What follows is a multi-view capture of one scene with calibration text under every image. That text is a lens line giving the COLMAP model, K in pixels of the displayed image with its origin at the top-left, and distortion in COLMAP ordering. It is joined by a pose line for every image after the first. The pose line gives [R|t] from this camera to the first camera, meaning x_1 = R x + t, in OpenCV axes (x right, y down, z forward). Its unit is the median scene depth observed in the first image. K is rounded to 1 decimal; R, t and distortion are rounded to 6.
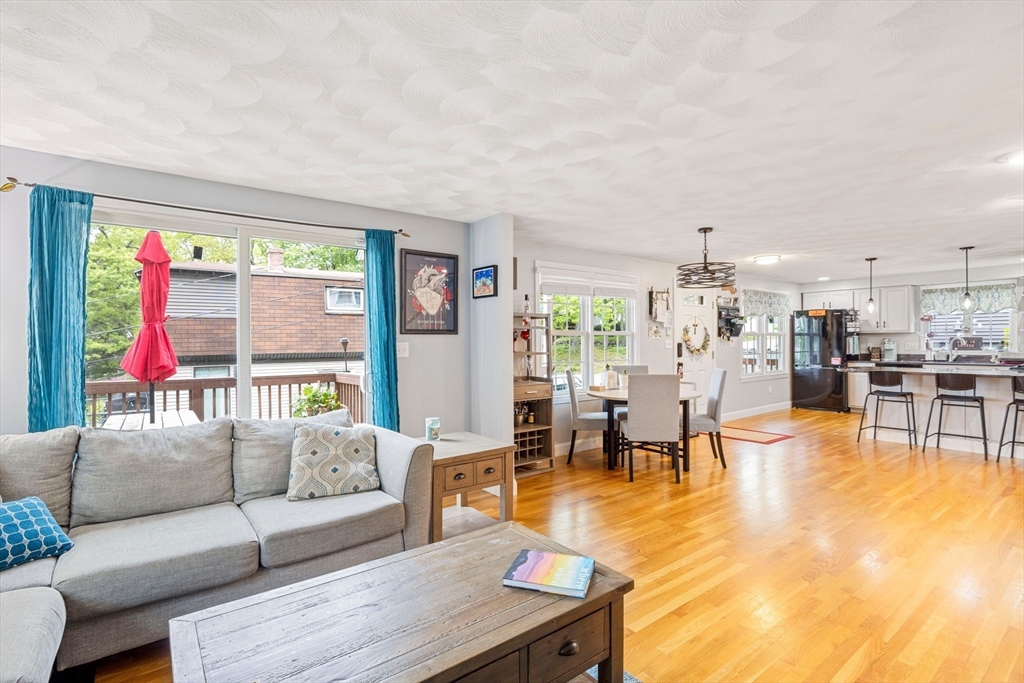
lens RADIAL K [[489.2, 0, 510.6], [0, 489.2, 344.9], [0, 0, 1]] dist [-0.003529, 0.002040]
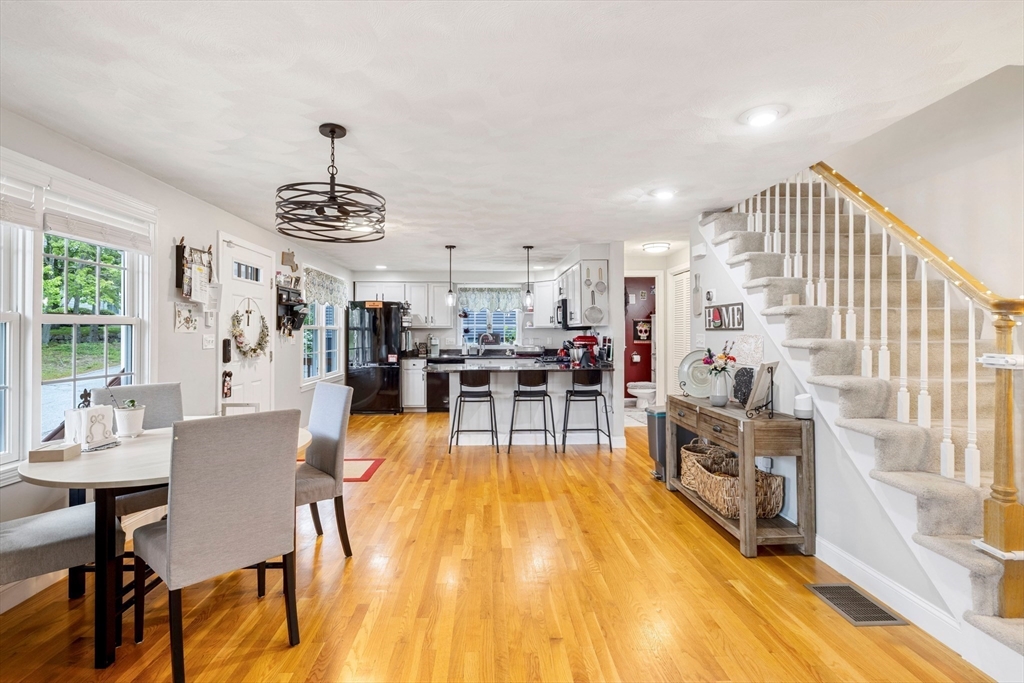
lens RADIAL K [[489.2, 0, 507.6], [0, 489.2, 330.5], [0, 0, 1]] dist [-0.003529, 0.002040]
pose [[0.576012, 0.011418, 0.817362, 0.044477], [0.002908, 0.999867, -0.016017, -0.003798], [-0.817436, 0.011603, 0.575902, 0.328526]]
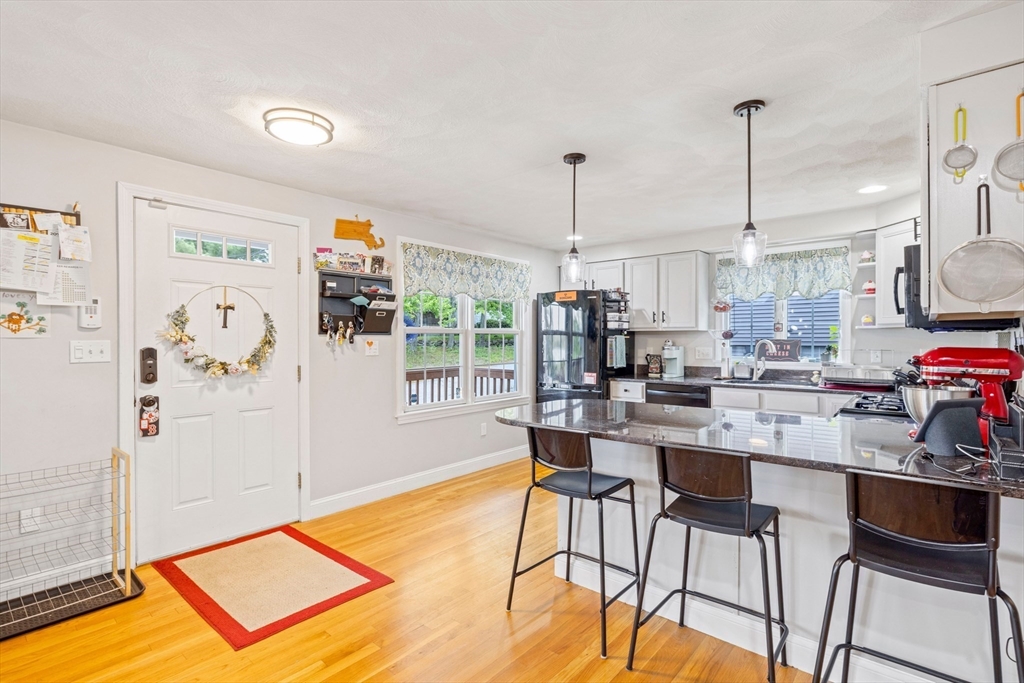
lens RADIAL K [[489.2, 0, 513.0], [0, 489.2, 345.0], [0, 0, 1]] dist [-0.003529, 0.002040]
pose [[0.978115, 0.004647, 0.208013, 0.503990], [-0.004967, 0.999987, 0.001015, -0.007657], [-0.208006, -0.002026, 0.978126, 0.495533]]
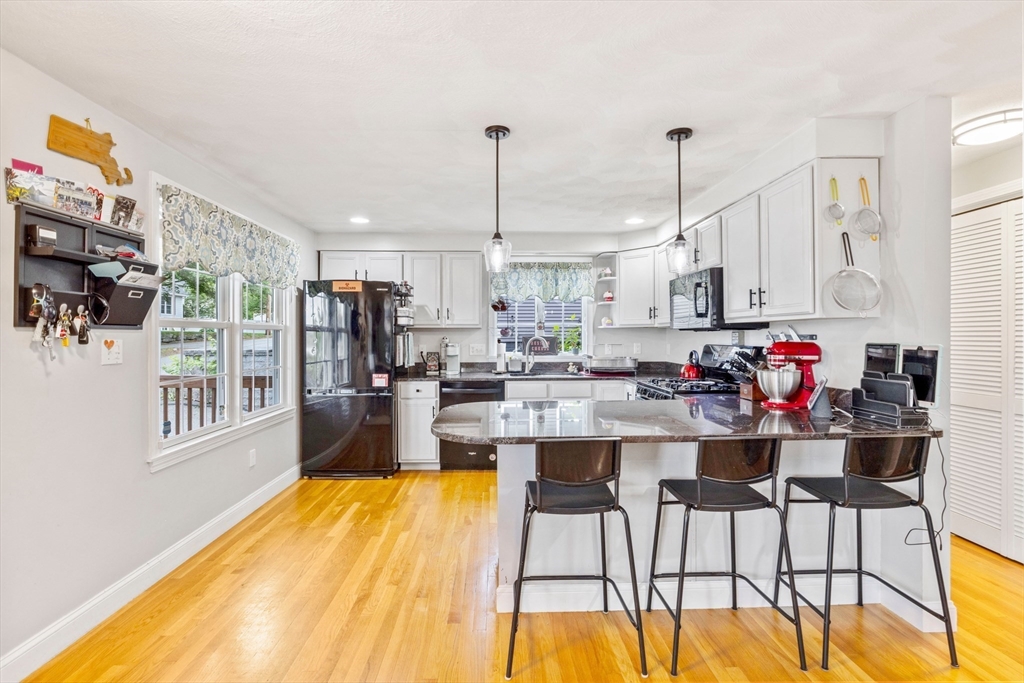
lens RADIAL K [[469.4, 0, 511.3], [0, 469.4, 337.0], [0, 0, 1]] dist [-0.011748, 0.001366]
pose [[0.581687, 0.005379, 0.813395, 0.376172], [0.004489, 0.999942, -0.009822, -0.008244], [-0.813401, 0.009364, 0.581629, 0.659487]]
